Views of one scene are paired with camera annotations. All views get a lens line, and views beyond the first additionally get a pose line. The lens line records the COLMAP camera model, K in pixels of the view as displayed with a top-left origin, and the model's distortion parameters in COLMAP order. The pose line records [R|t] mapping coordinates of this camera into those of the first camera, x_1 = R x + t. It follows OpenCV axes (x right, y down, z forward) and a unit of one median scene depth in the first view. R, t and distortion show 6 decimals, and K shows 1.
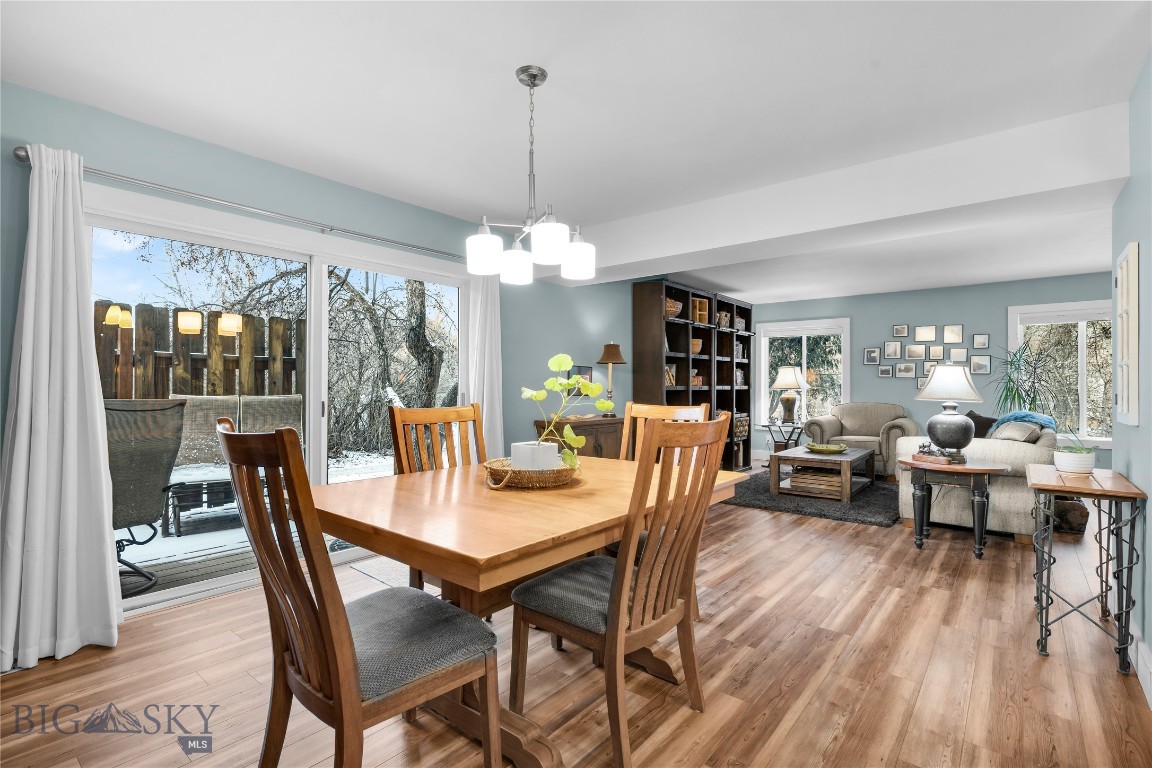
lens RADIAL K [[529.0, 0, 572.8], [0, 529.0, 390.8], [0, 0, 1]] dist [-0.013884, 0.003917]
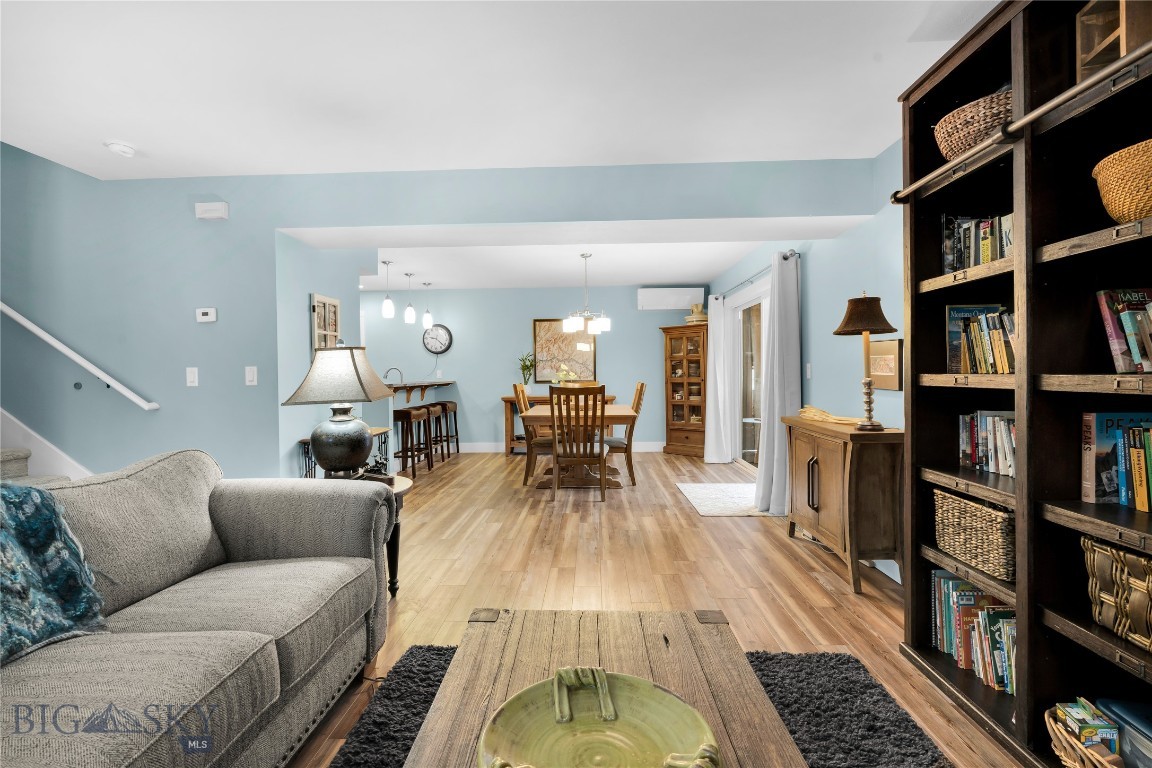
lens RADIAL K [[529.0, 0, 575.8], [0, 529.0, 380.7], [0, 0, 1]] dist [-0.013884, 0.003917]
pose [[-0.785281, 0.013808, -0.618985, 0.690010], [0.000010, 0.999752, 0.022289, -0.014647], [0.619139, 0.017497, -0.785086, 1.313968]]
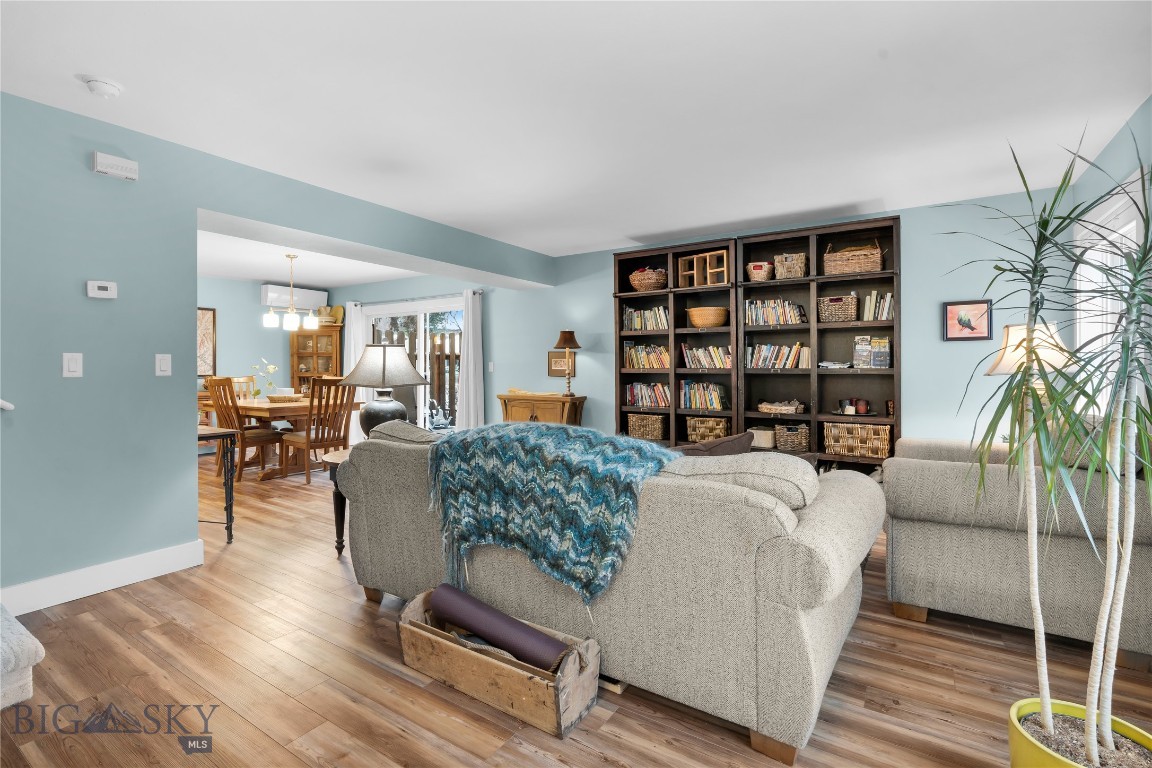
lens RADIAL K [[529.0, 0, 570.1], [0, 529.0, 364.6], [0, 0, 1]] dist [-0.013884, 0.003917]
pose [[0.127995, -0.009813, -0.991726, 1.245246], [-0.011815, 0.999865, -0.011419, -0.004570], [0.991704, 0.013179, 0.127861, 0.913614]]
